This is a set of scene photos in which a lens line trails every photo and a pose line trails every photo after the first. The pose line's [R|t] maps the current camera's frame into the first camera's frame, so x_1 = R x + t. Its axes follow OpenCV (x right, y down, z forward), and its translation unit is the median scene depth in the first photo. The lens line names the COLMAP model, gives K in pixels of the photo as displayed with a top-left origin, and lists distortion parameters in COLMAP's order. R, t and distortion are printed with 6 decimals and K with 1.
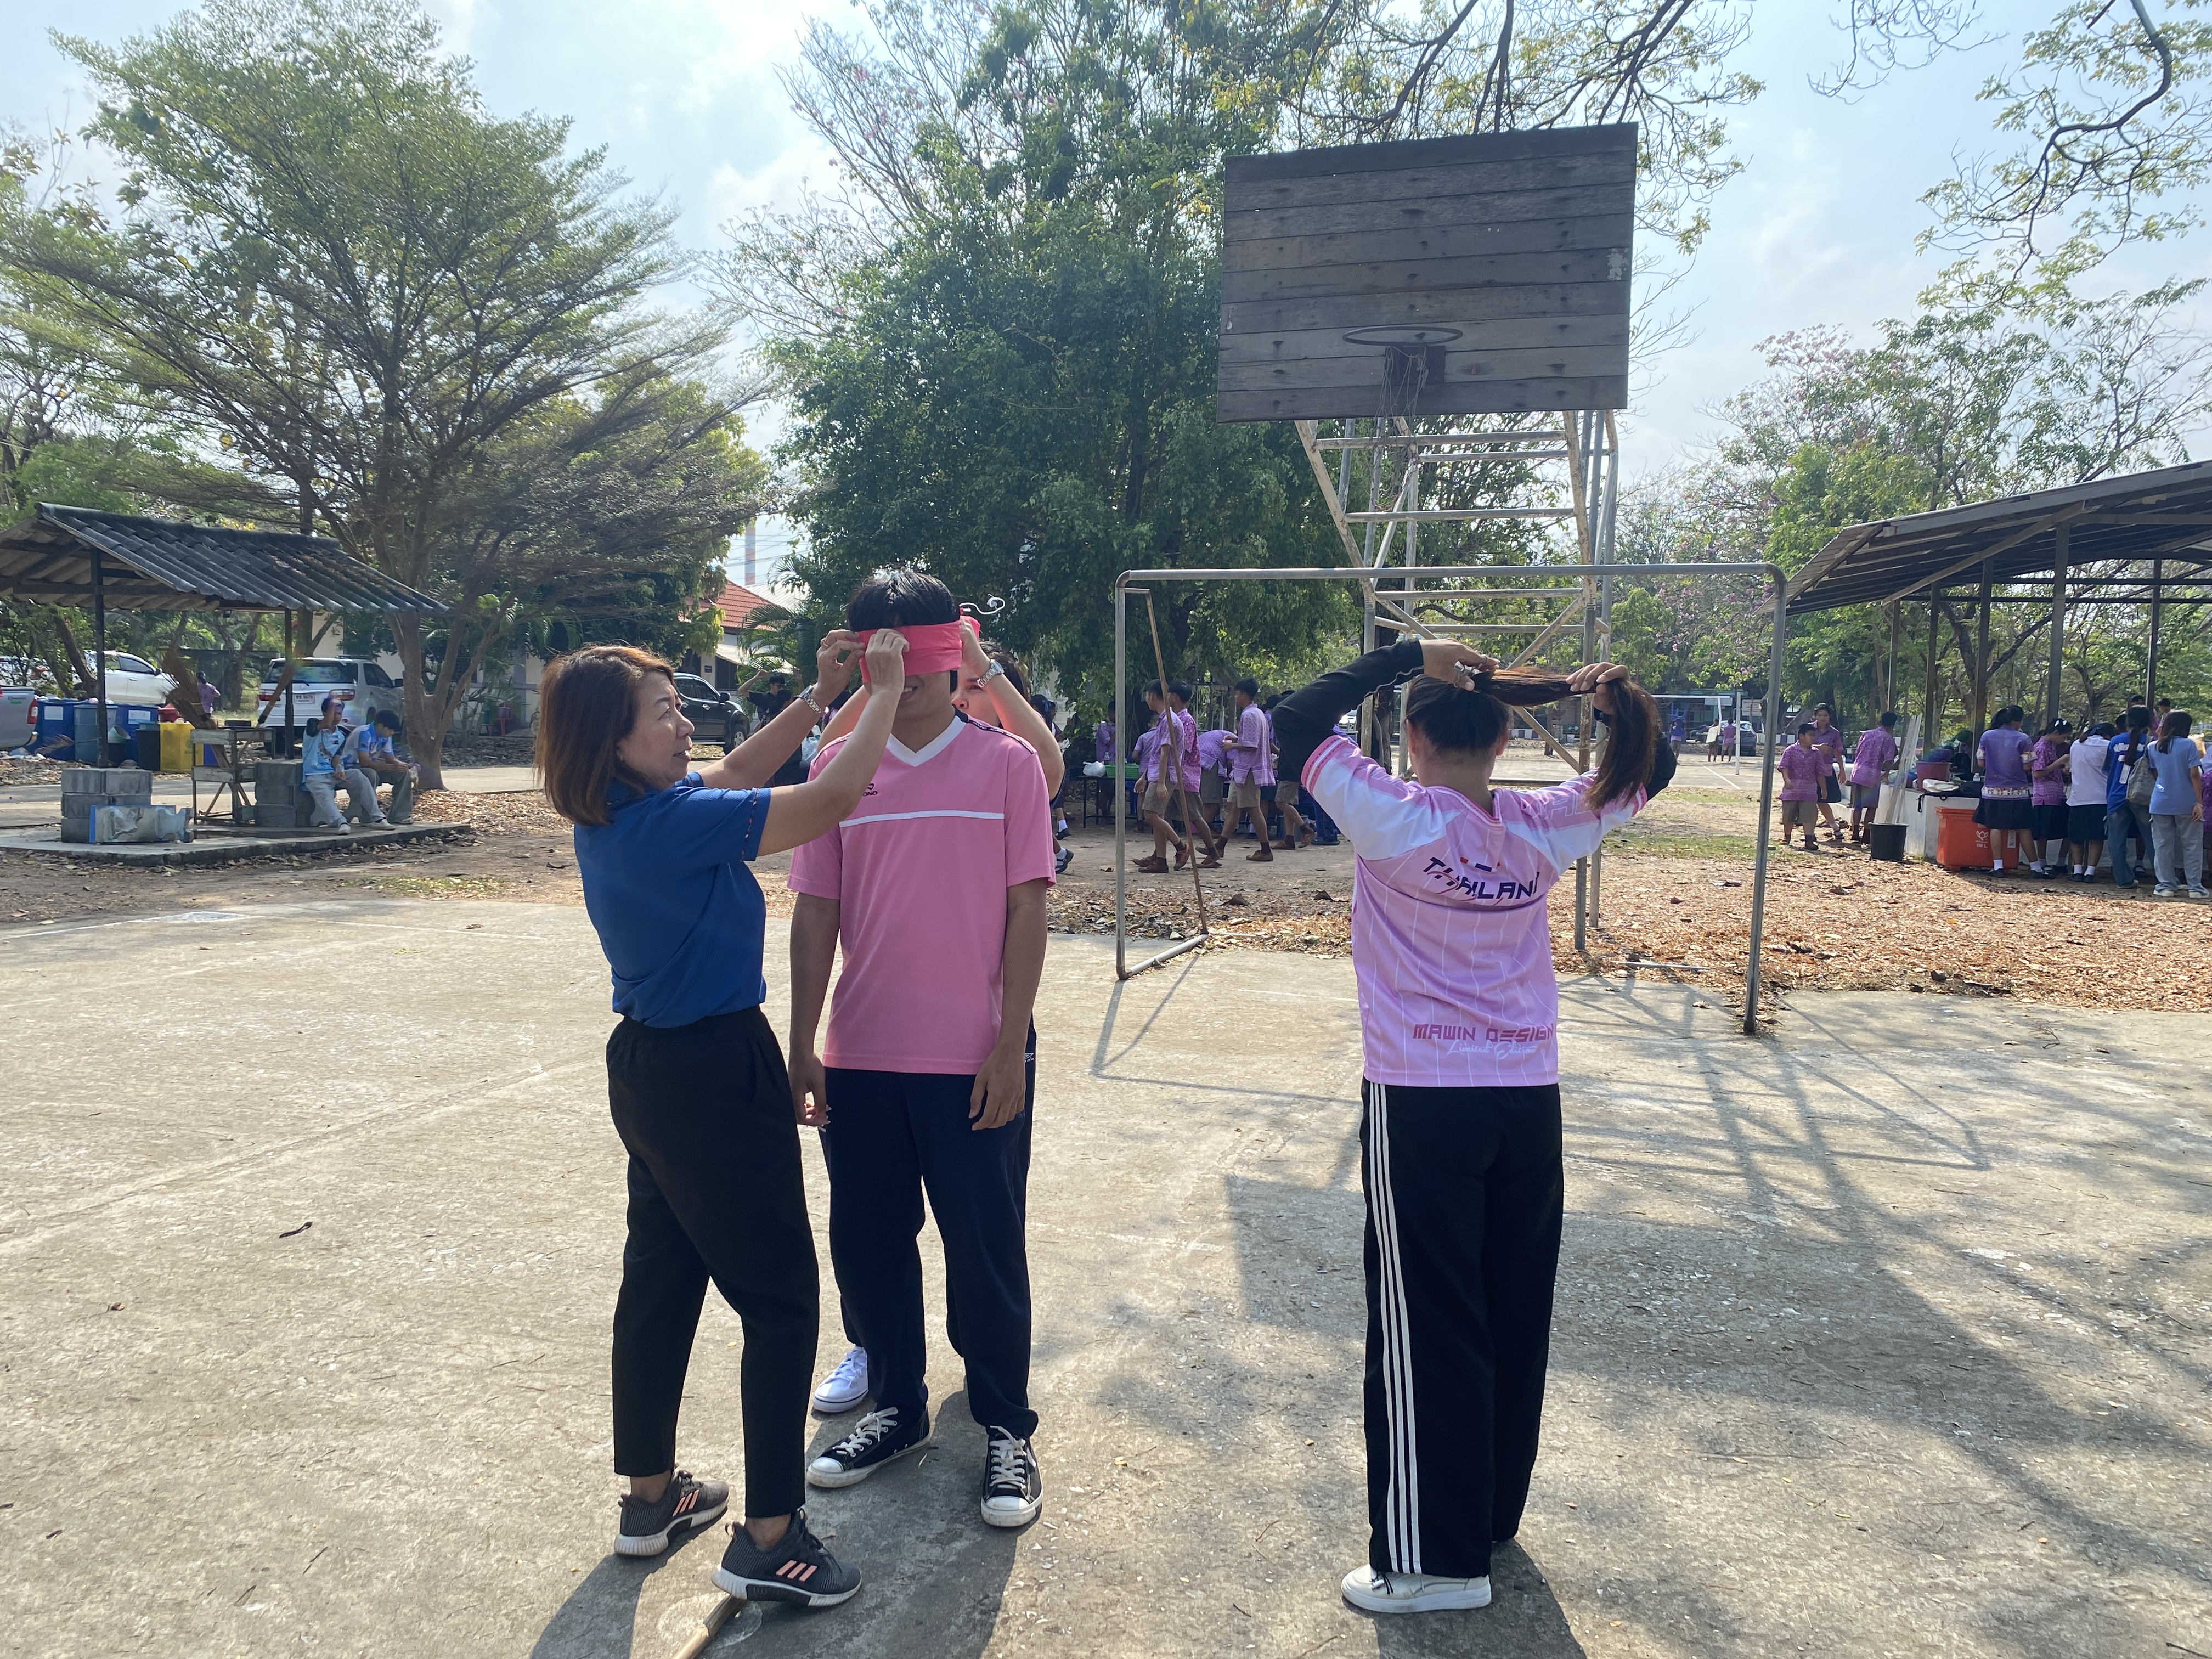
lens RADIAL K [[1685.4, 0, 1109.8], [0, 1685.4, 808.0], [0, 0, 1]] dist [0.011198, -0.016454]
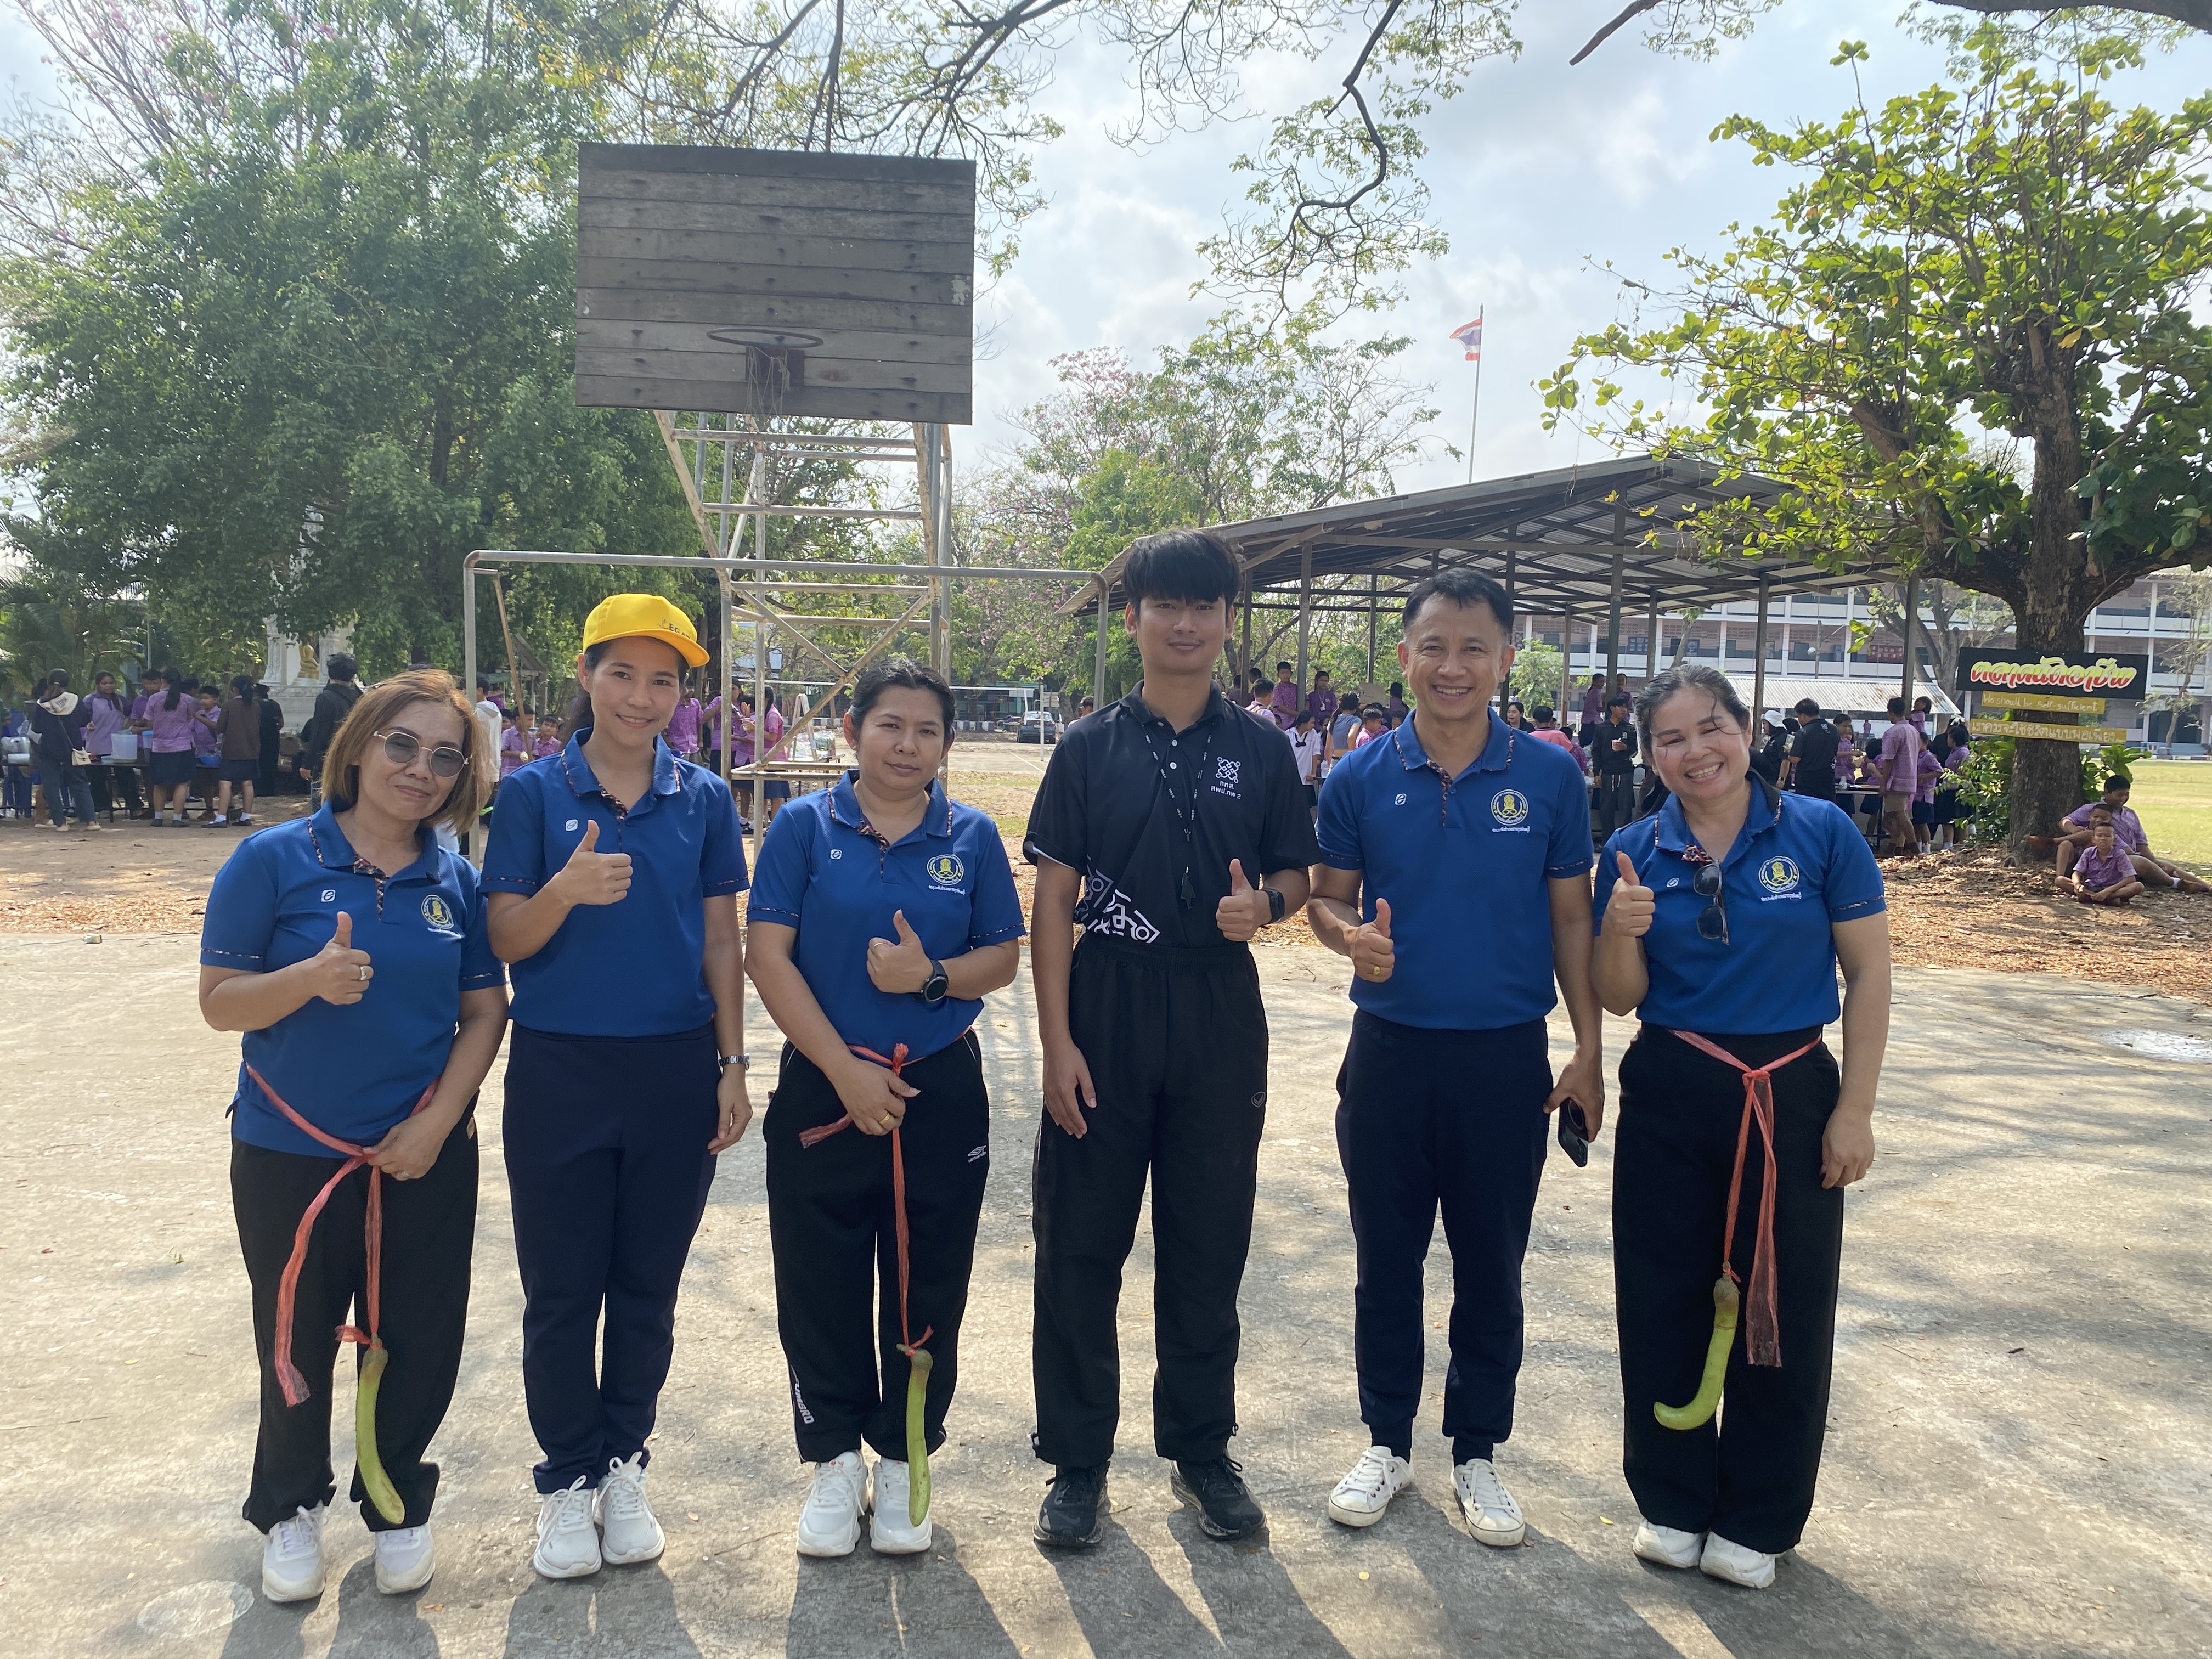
lens RADIAL K [[1685.4, 0, 1121.5], [0, 1685.4, 820.6], [0, 0, 1]] dist [0.011198, -0.016454]
pose [[0.918449, -0.024079, 0.394805, -0.015095], [0.018803, 0.999675, 0.017226, 0.000975], [-0.395091, -0.008397, 0.918603, -0.015323]]
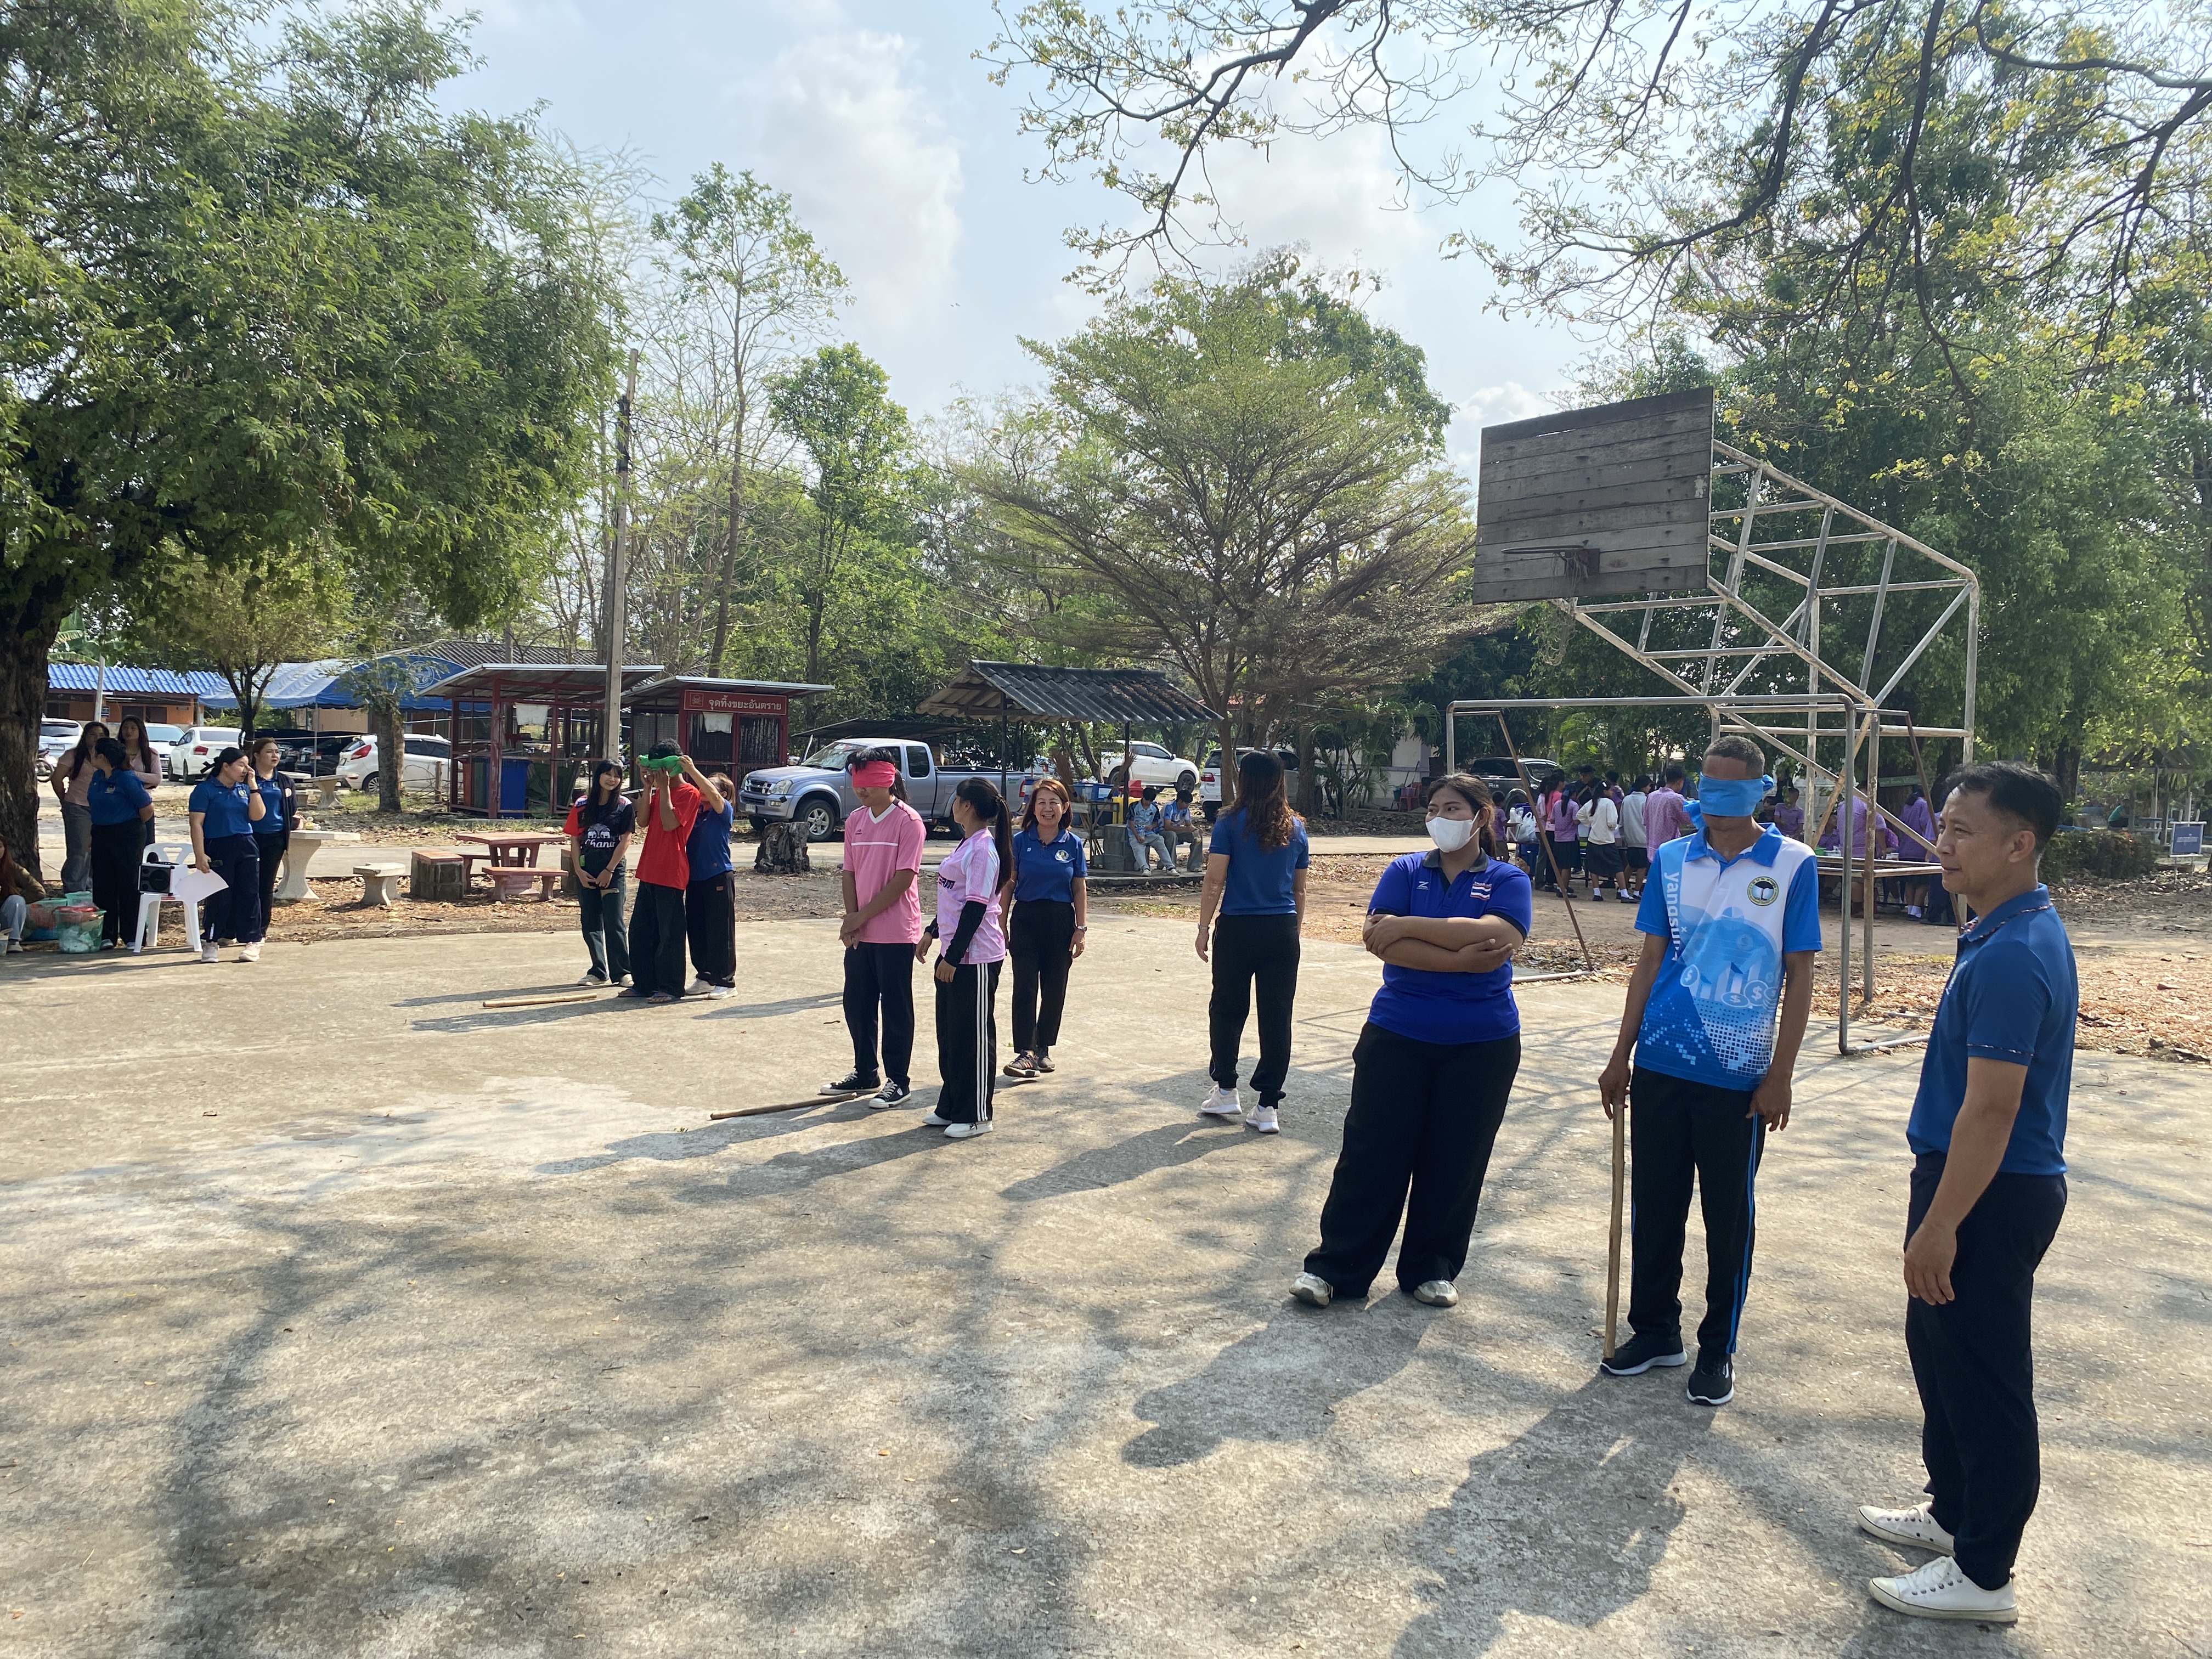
lens RADIAL K [[1685.4, 0, 1101.8], [0, 1685.4, 844.7], [0, 0, 1]] dist [0.011198, -0.016454]
pose [[0.821654, 0.028898, -0.569253, 0.253432], [-0.042966, 0.999013, -0.011302, 0.004617], [0.568365, 0.033745, 0.822085, -0.154946]]
